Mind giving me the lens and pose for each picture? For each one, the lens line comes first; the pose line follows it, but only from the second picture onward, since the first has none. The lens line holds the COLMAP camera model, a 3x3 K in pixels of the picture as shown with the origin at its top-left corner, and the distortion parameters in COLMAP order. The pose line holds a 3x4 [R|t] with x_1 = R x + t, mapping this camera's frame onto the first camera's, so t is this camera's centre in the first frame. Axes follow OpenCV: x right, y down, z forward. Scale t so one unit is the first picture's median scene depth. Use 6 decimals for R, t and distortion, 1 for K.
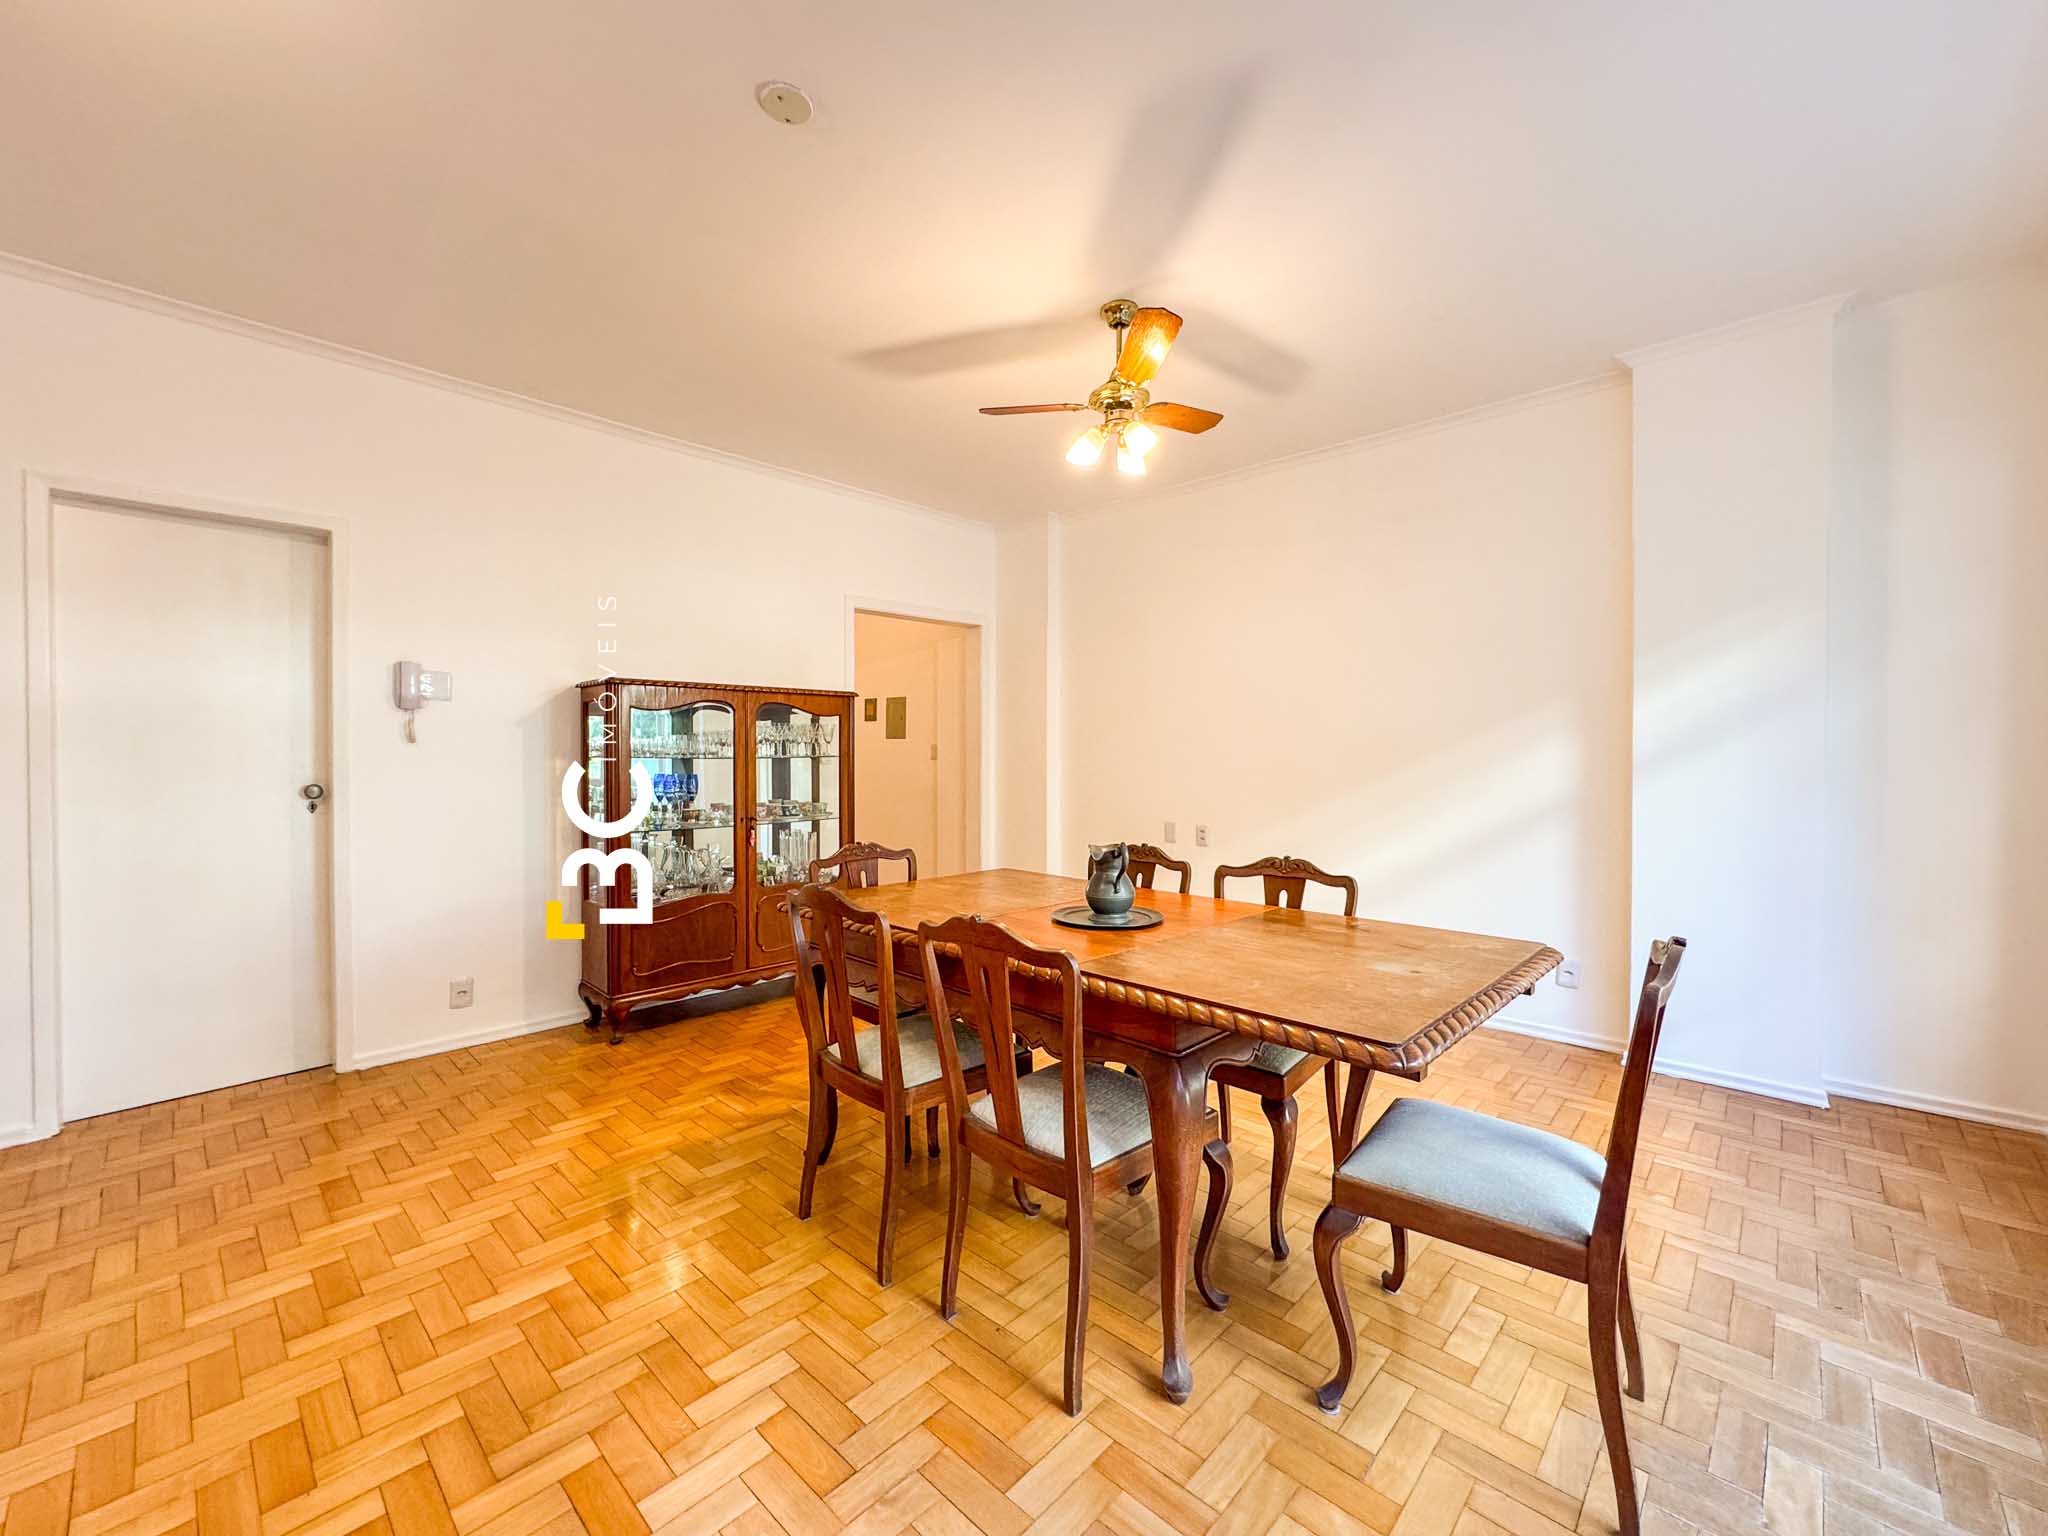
lens RADIAL K [[866.9, 0, 1021.1], [0, 866.9, 752.5], [0, 0, 1]] dist [-0.000686, 0.000194]
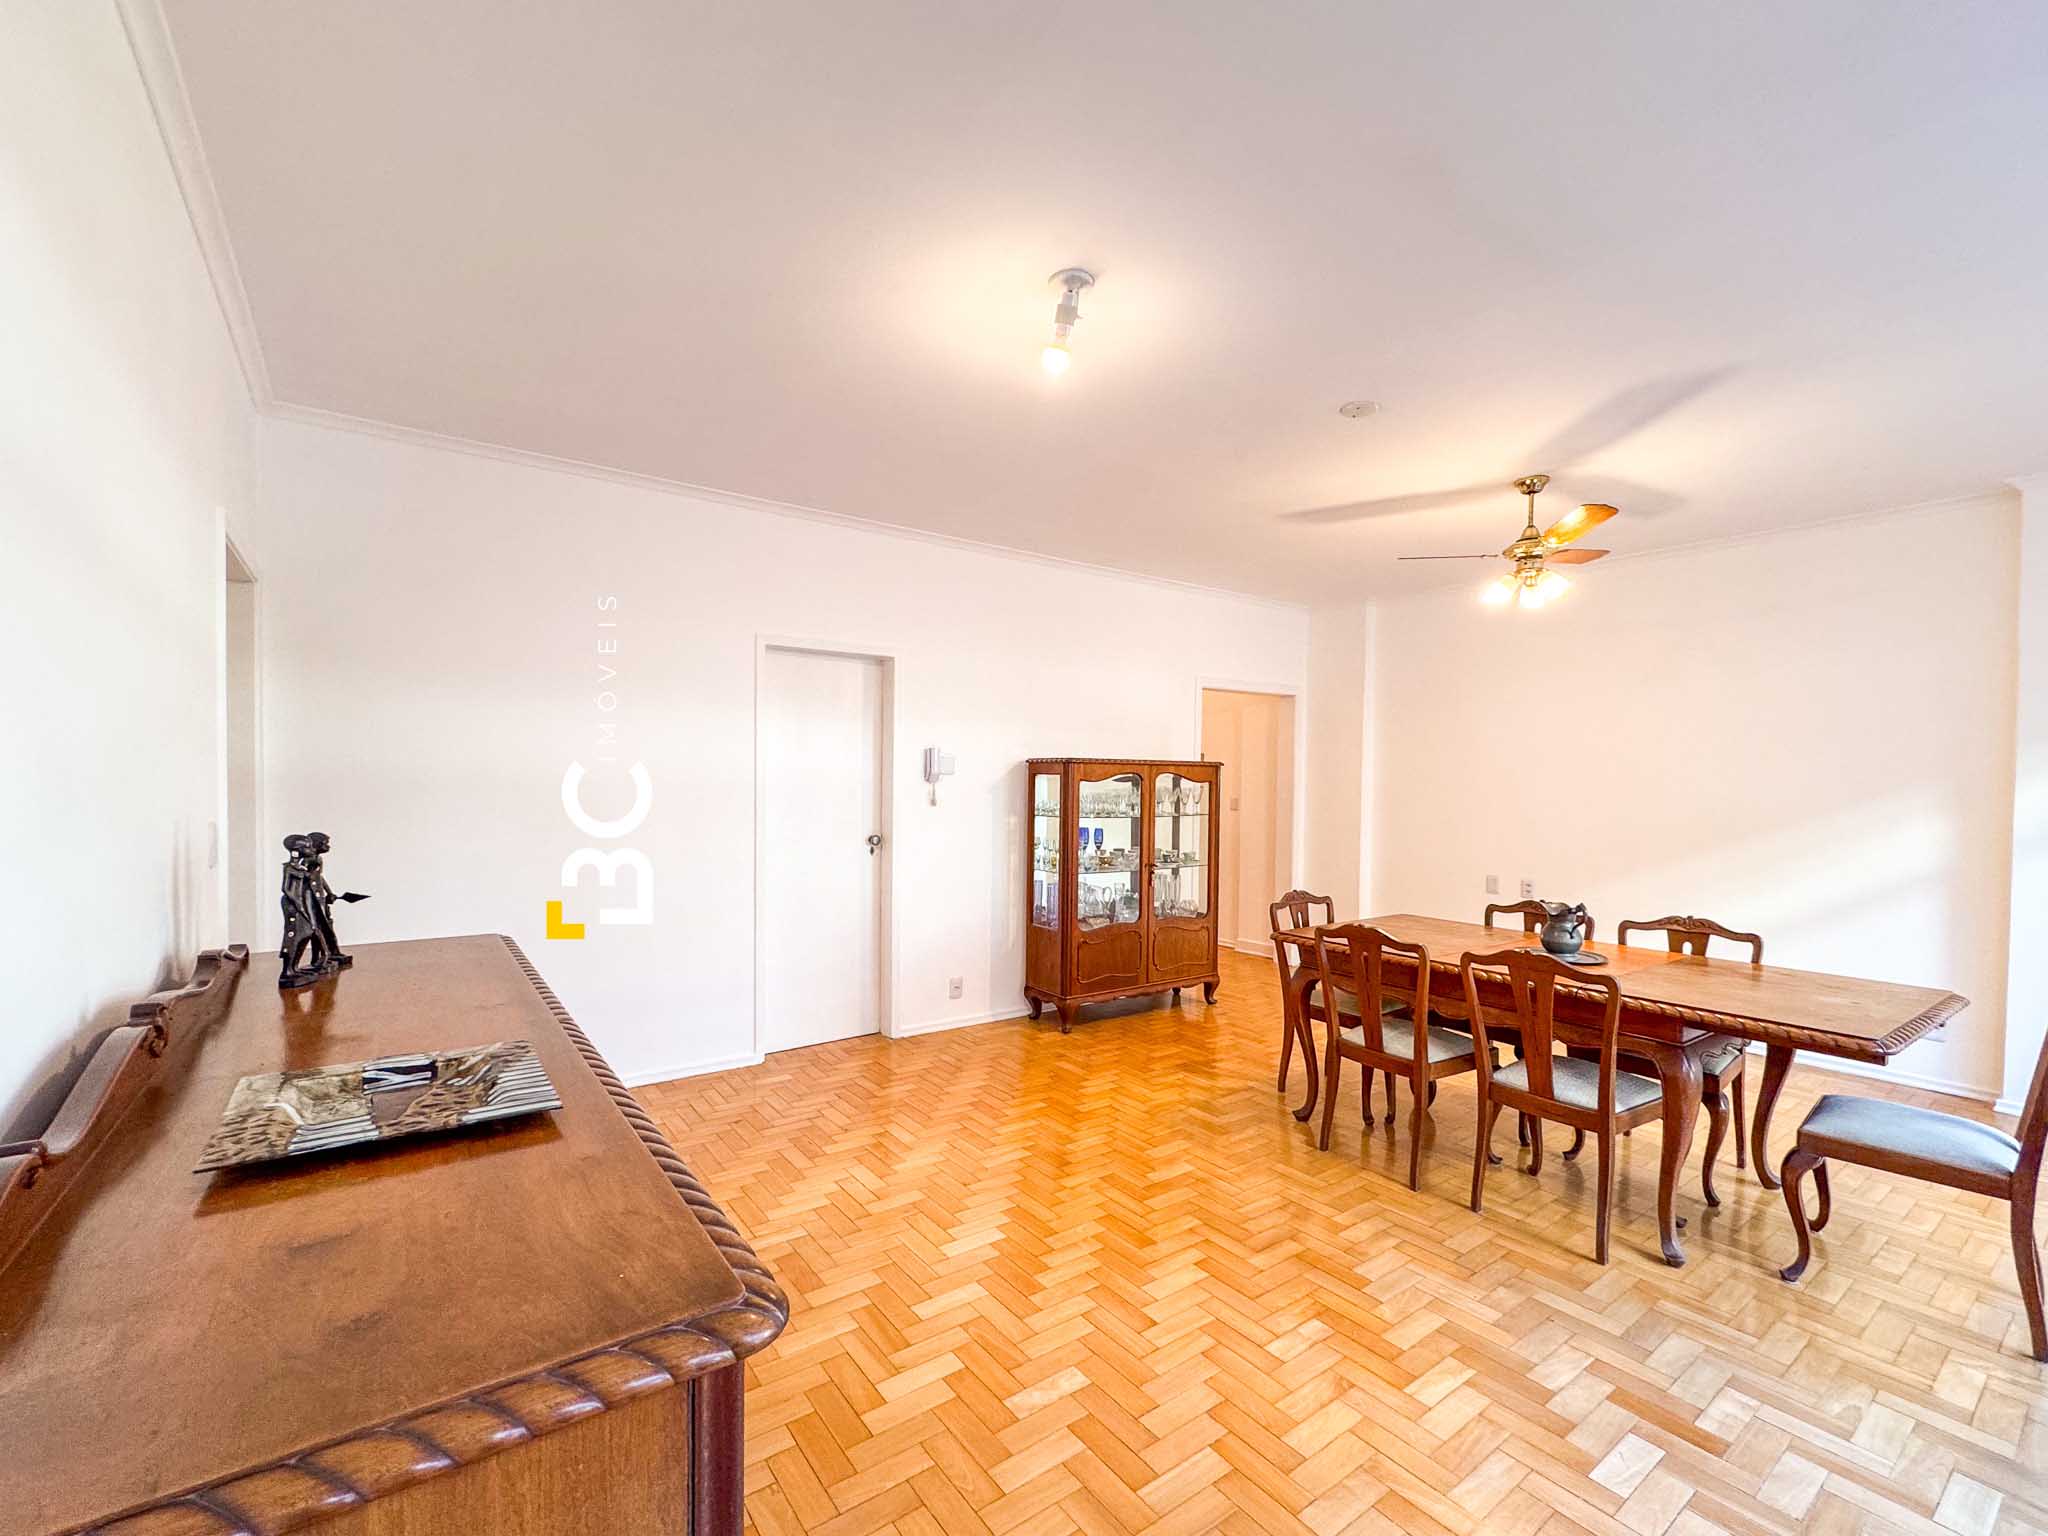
lens RADIAL K [[887.1, 0, 985.6], [0, 887.1, 793.0], [0, 0, 1]] dist [-0.000106, -0.000135]
pose [[0.976872, 0.011713, -0.213506, -0.355613], [-0.008958, 0.999864, 0.013864, -0.058141], [0.213639, -0.011631, 0.976843, -0.412696]]
